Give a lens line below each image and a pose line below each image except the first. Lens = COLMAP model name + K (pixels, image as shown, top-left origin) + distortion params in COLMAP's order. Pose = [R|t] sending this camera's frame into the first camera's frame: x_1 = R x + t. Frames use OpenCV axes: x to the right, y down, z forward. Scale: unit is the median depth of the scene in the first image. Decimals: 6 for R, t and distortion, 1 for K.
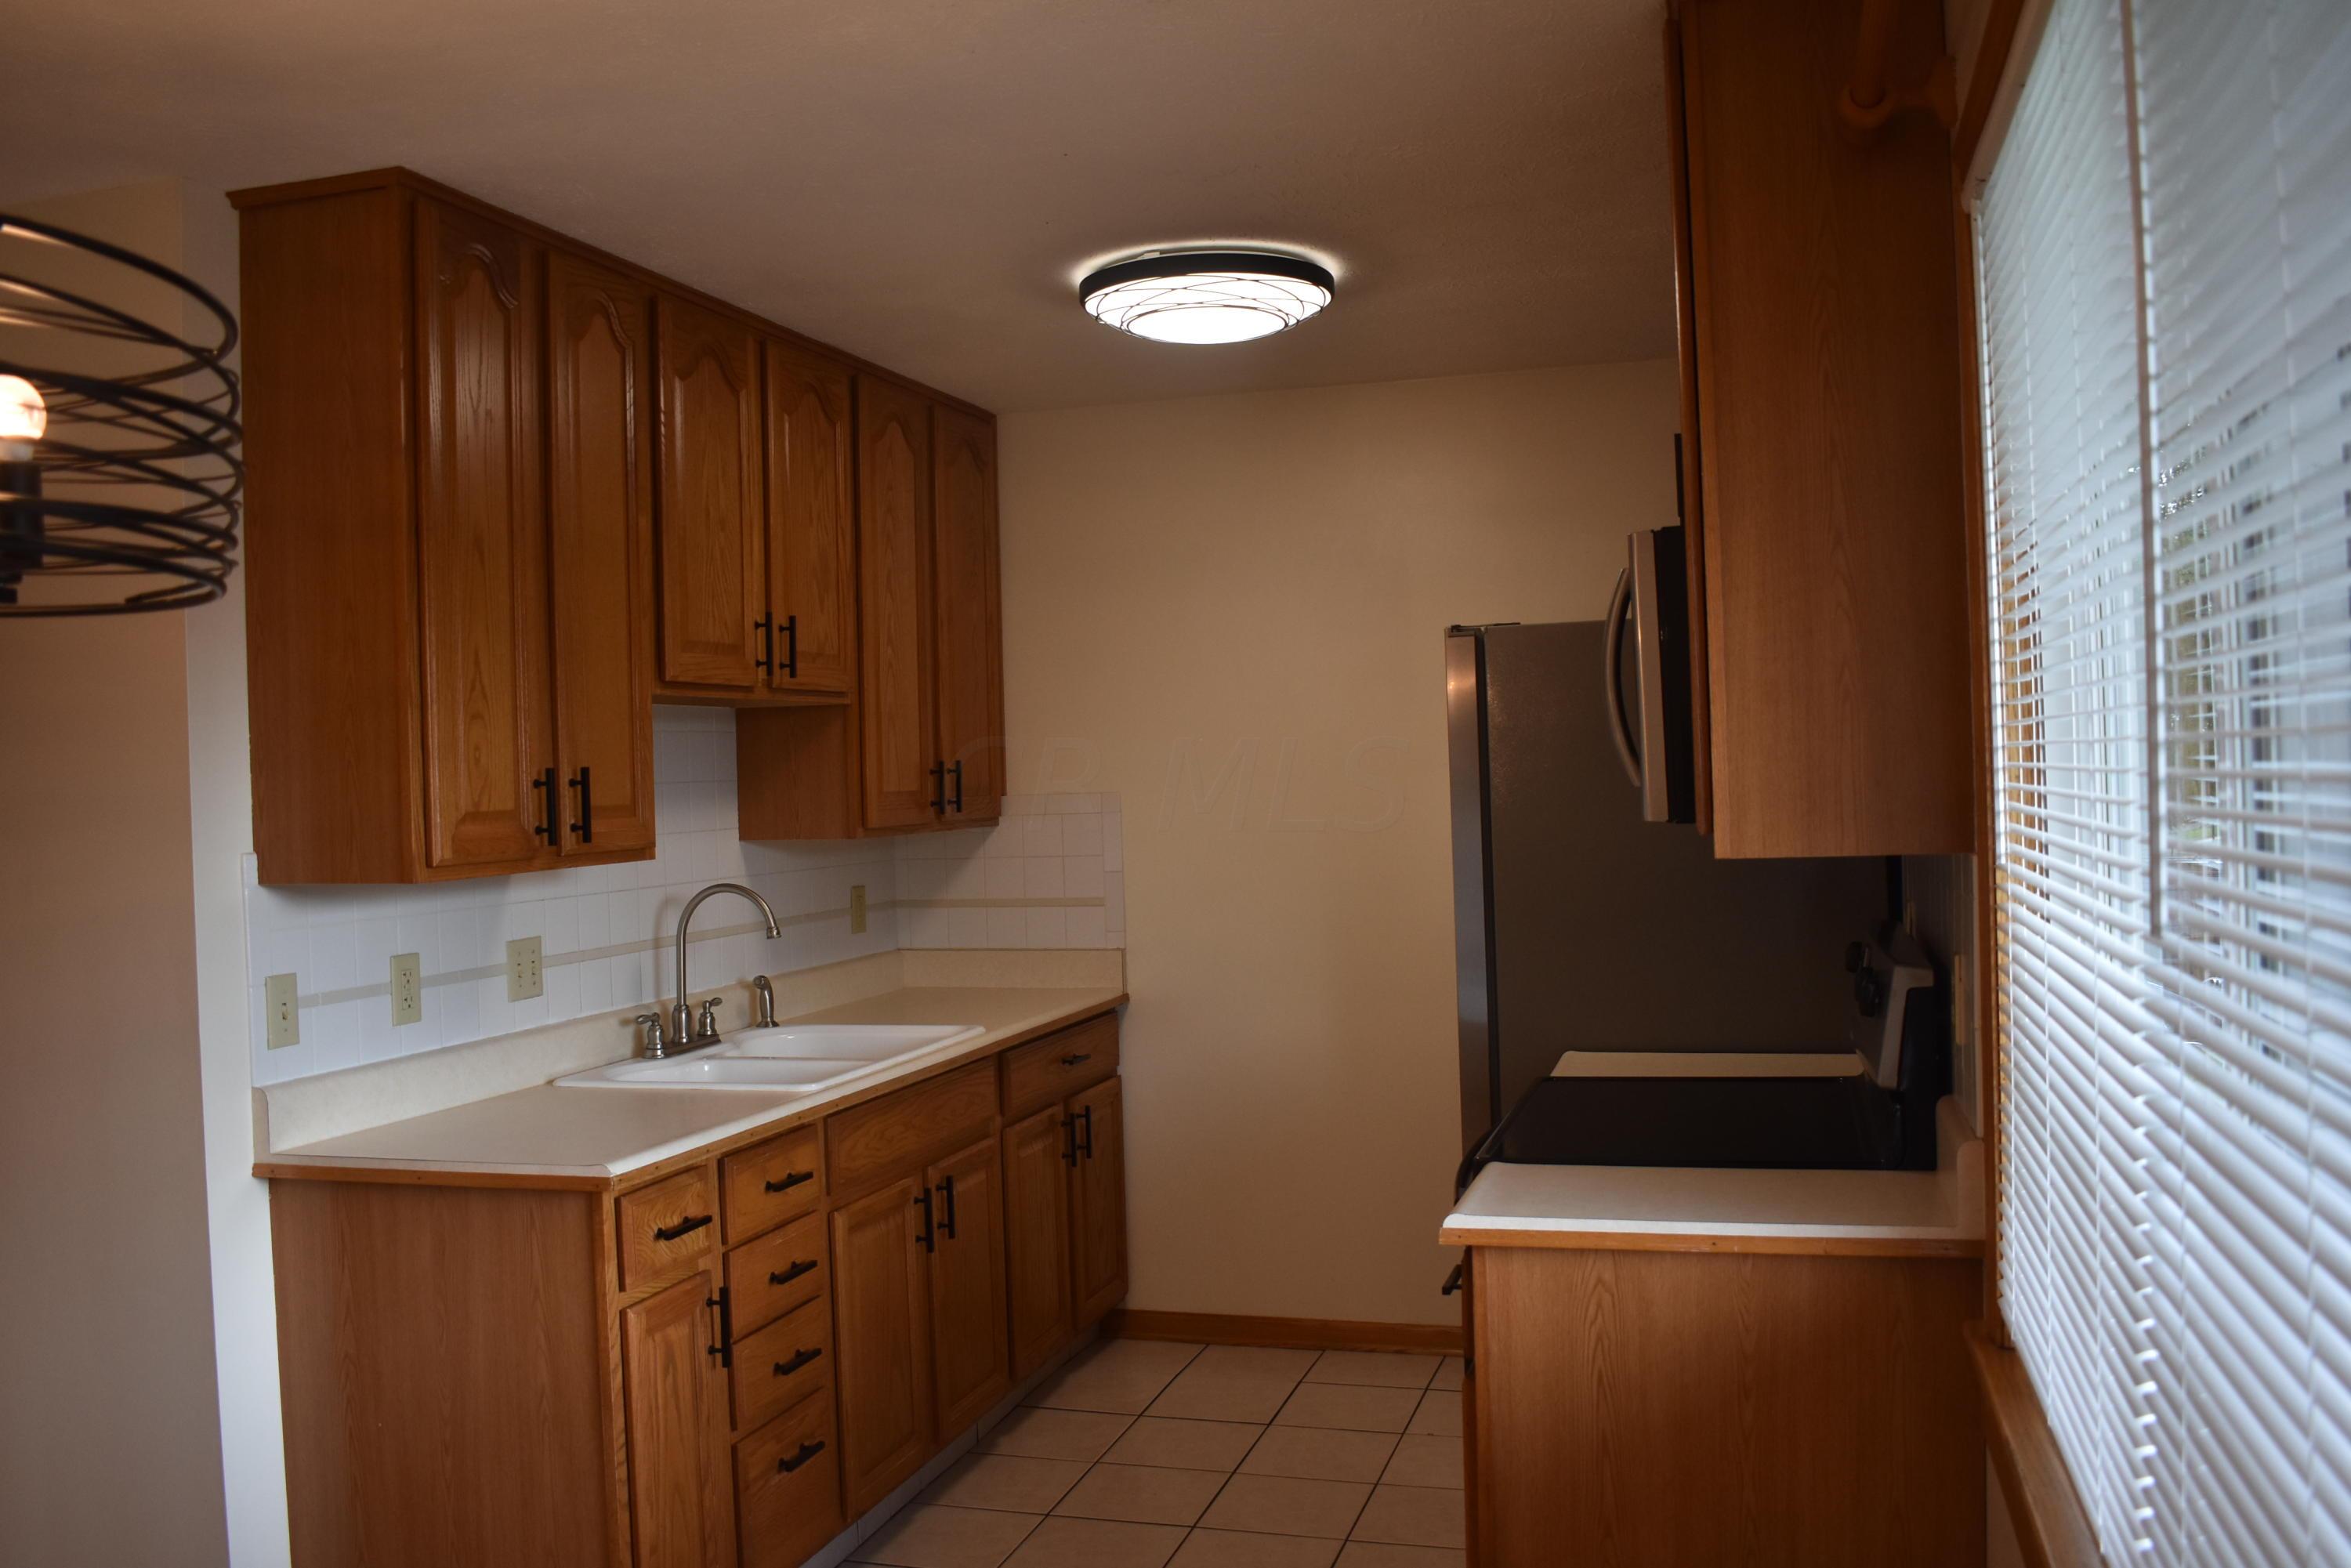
lens RADIAL K [[1991.3, 0, 1175.9], [0, 1991.3, 801.3], [0, 0, 1]] dist [-0.090799, 0.014771]
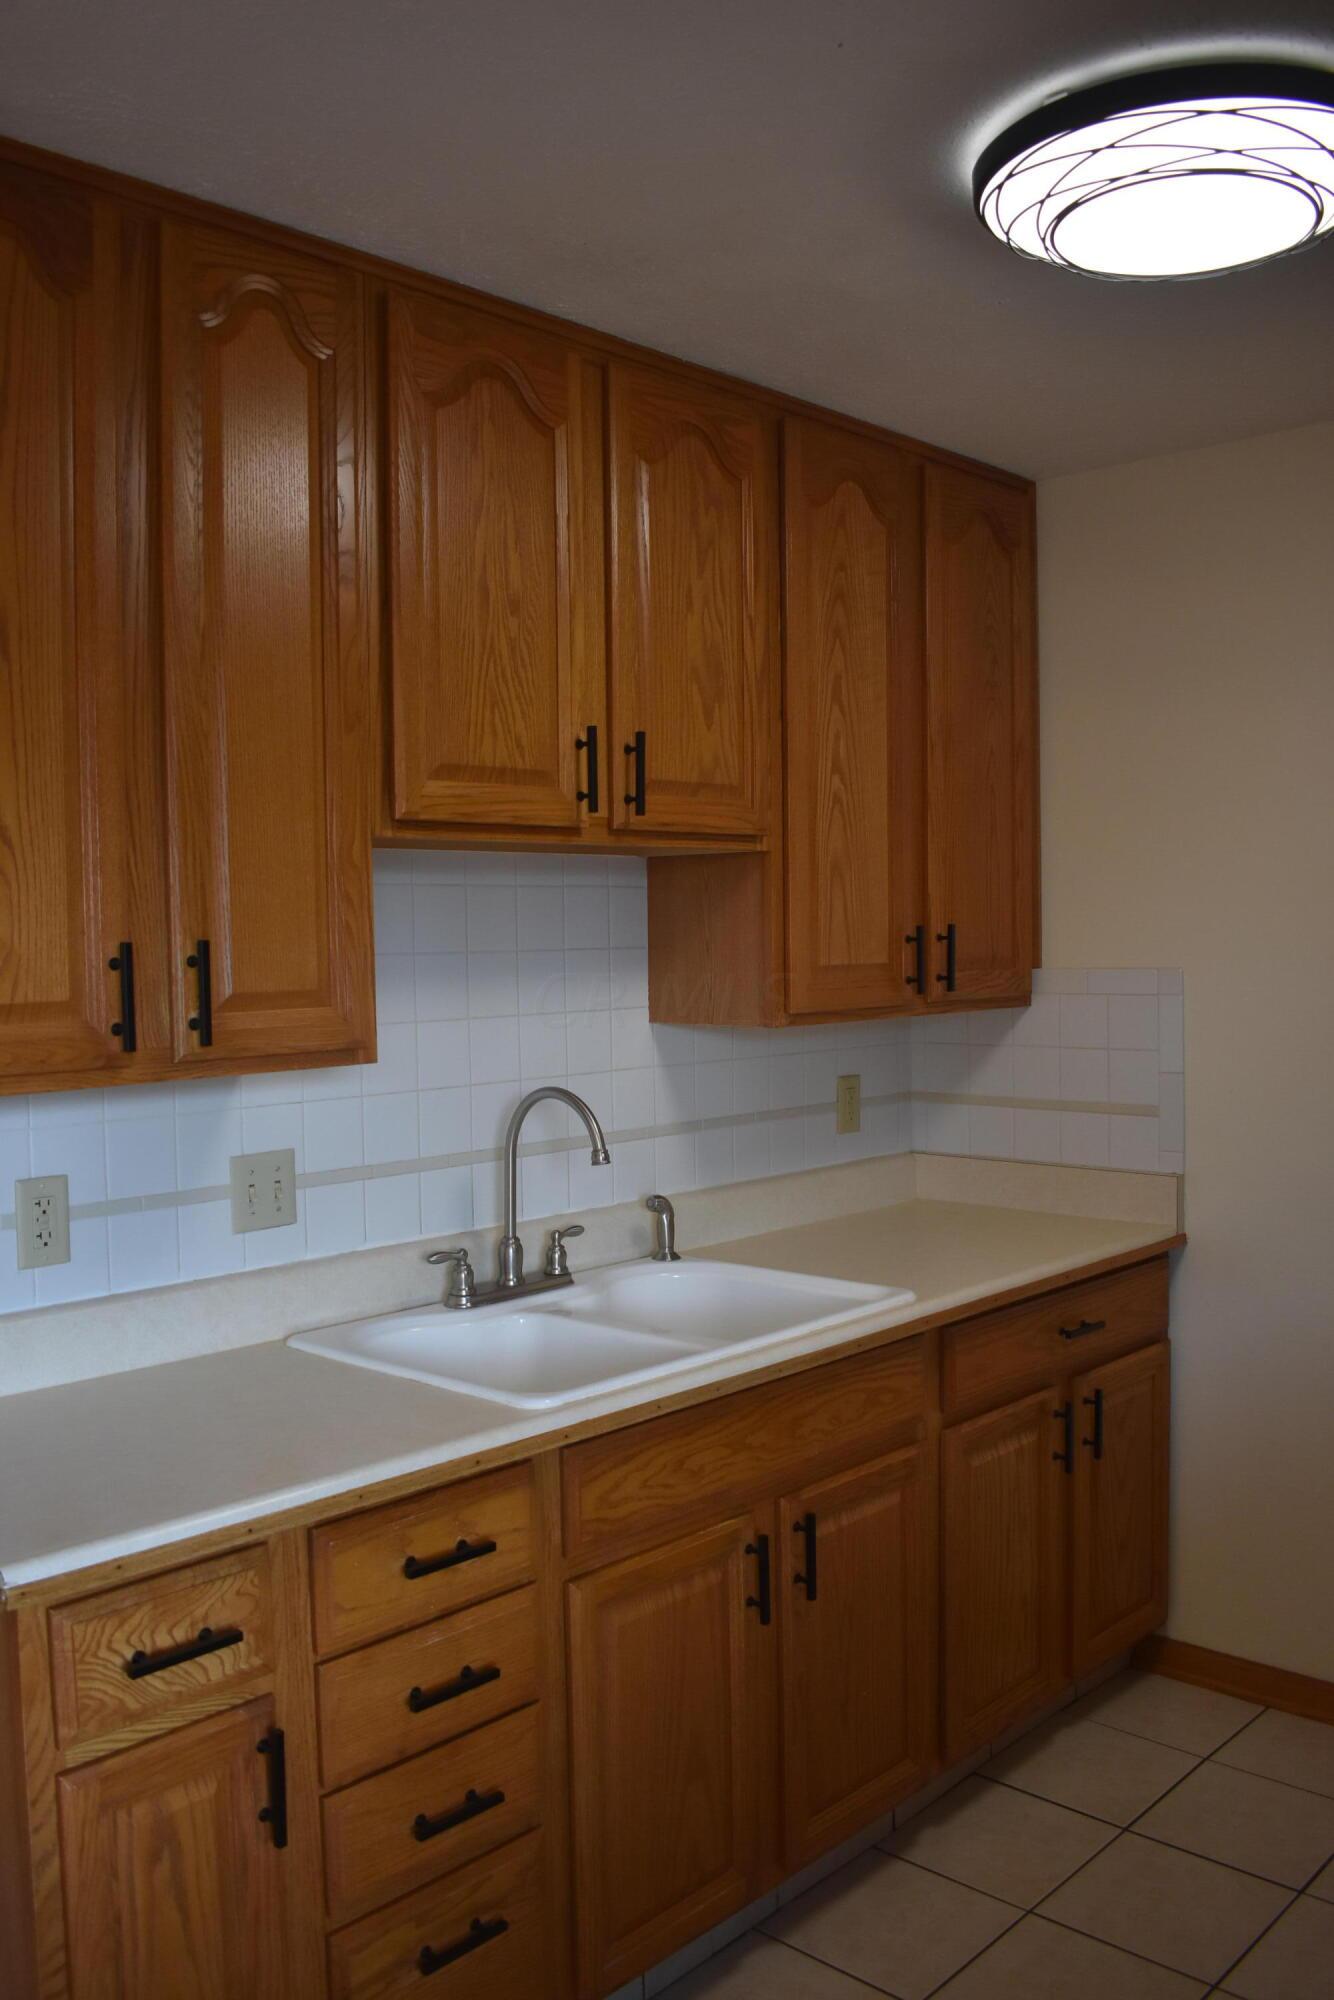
lens RADIAL K [[1694.0, 0, 667.0], [0, 1694.0, 1000.0], [0, 0, 1]] dist [-0.090799, 0.014771]
pose [[0.897593, 0.032810, -0.439602, 0.098189], [-0.016816, 0.999049, 0.040229, -0.019004], [0.440504, -0.028717, 0.897291, 0.438846]]
